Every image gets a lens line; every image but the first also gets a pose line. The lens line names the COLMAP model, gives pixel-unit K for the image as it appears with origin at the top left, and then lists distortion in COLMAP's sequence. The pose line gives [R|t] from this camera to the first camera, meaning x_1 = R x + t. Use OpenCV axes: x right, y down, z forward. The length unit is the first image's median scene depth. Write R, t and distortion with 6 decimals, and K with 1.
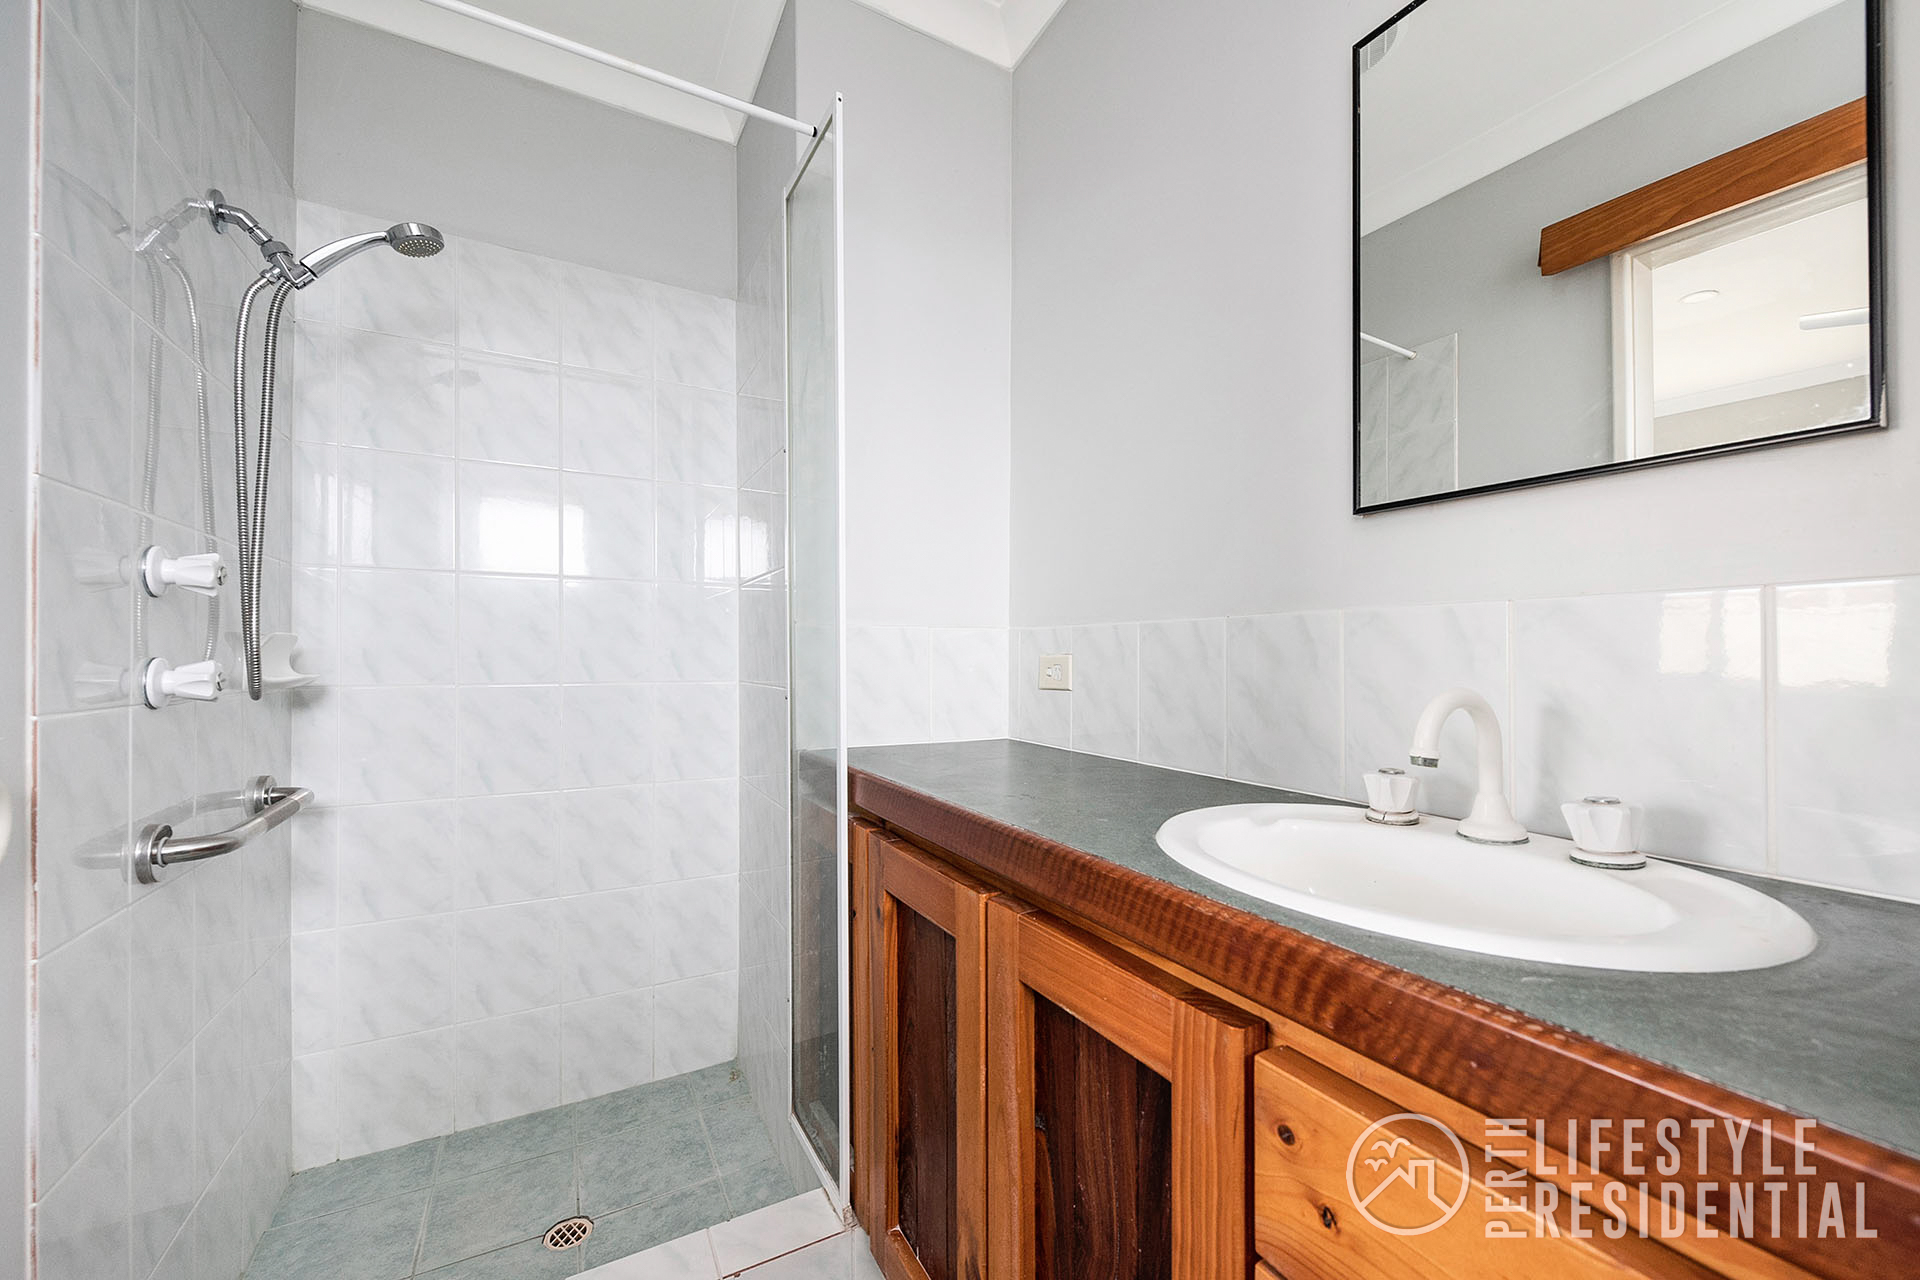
lens RADIAL K [[759.1, 0, 980.5], [0, 759.1, 651.2], [0, 0, 1]] dist [0.005573, -0.002406]
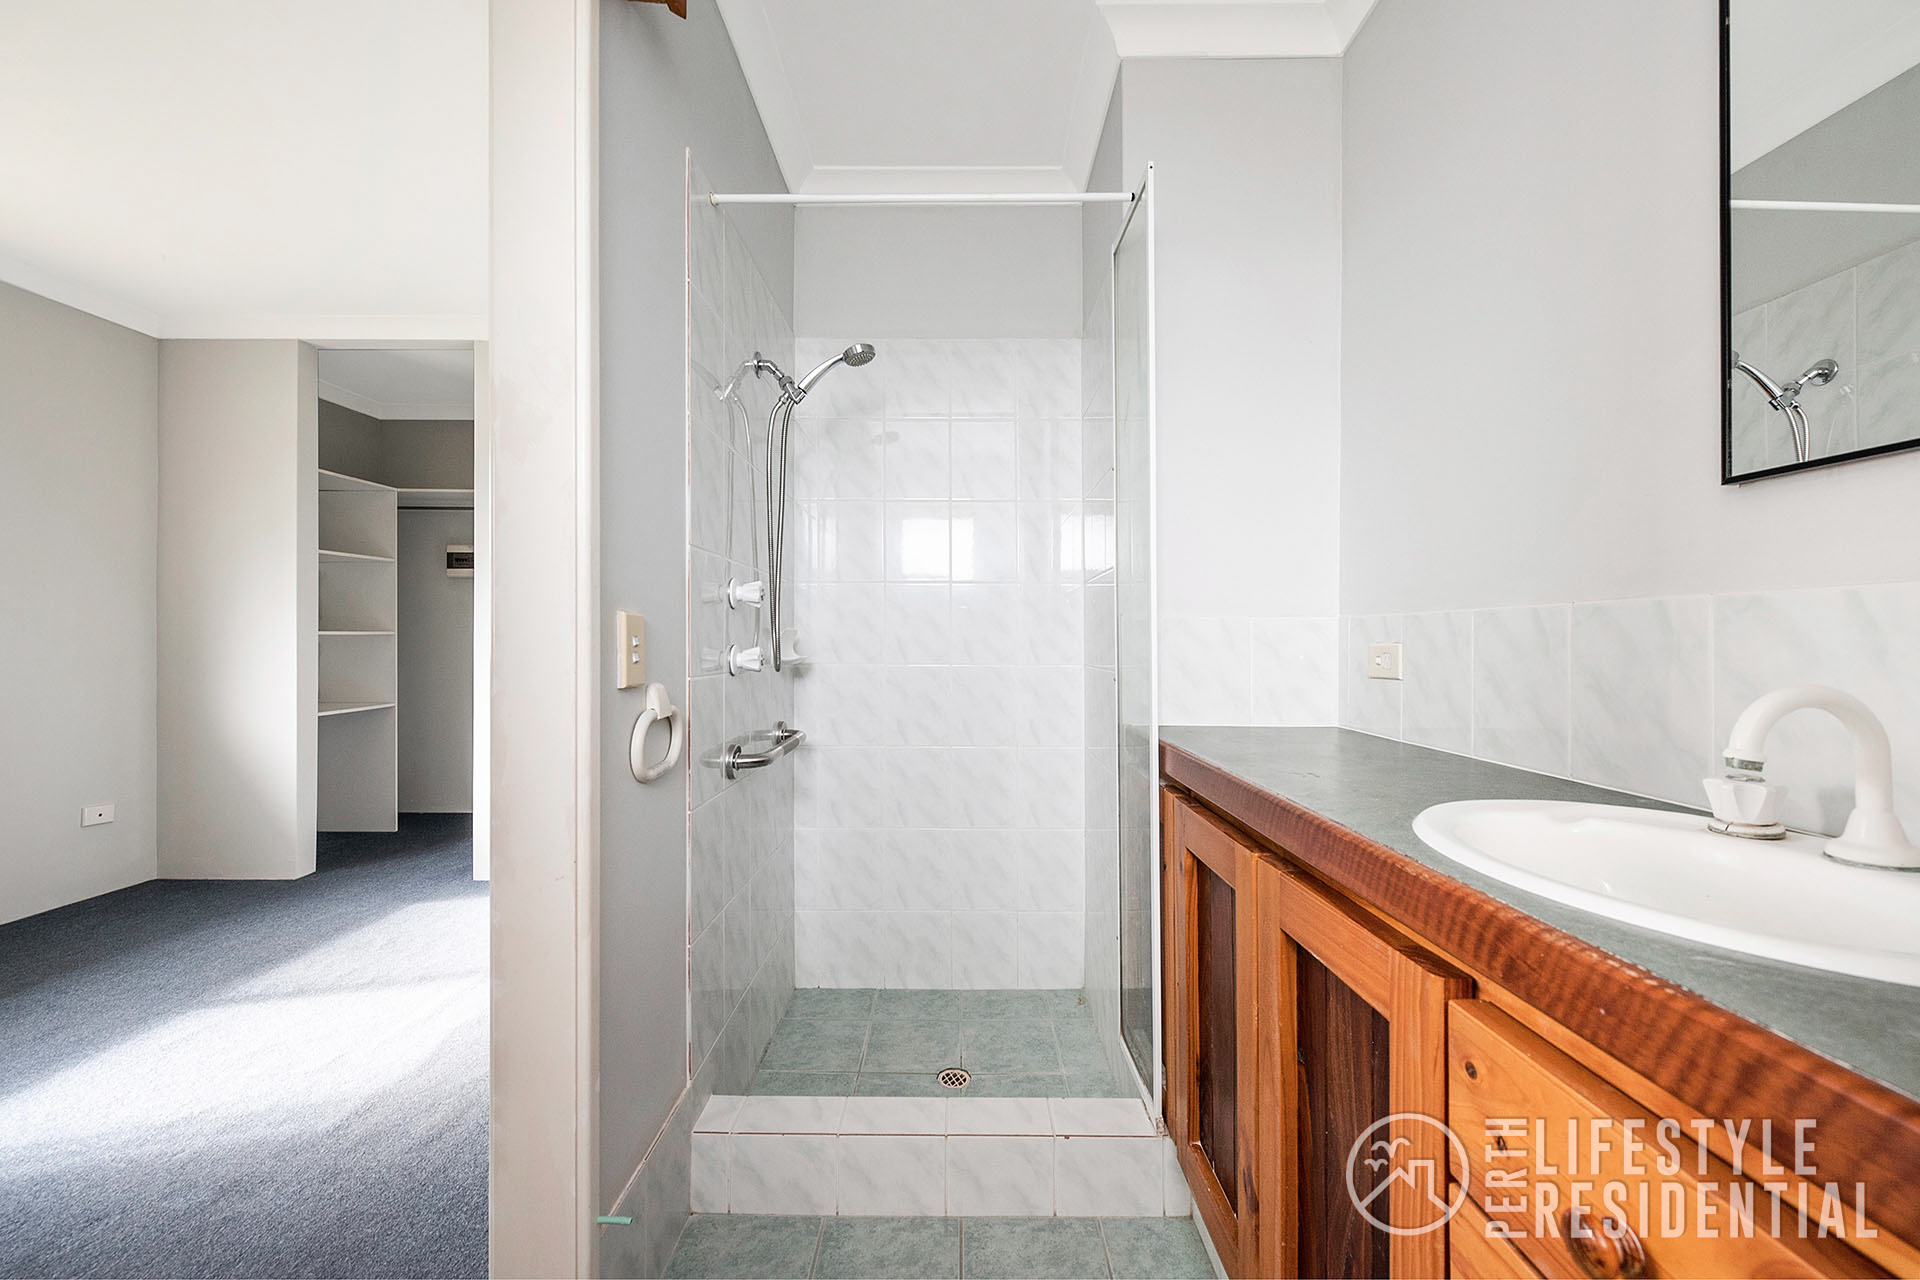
lens RADIAL K [[759.1, 0, 953.9], [0, 759.1, 638.8], [0, 0, 1]] dist [0.005573, -0.002406]
pose [[0.867214, -0.001197, -0.497933, 0.138828], [0.002841, 0.999993, 0.002545, -0.006704], [0.497927, -0.003622, 0.867212, -0.171356]]
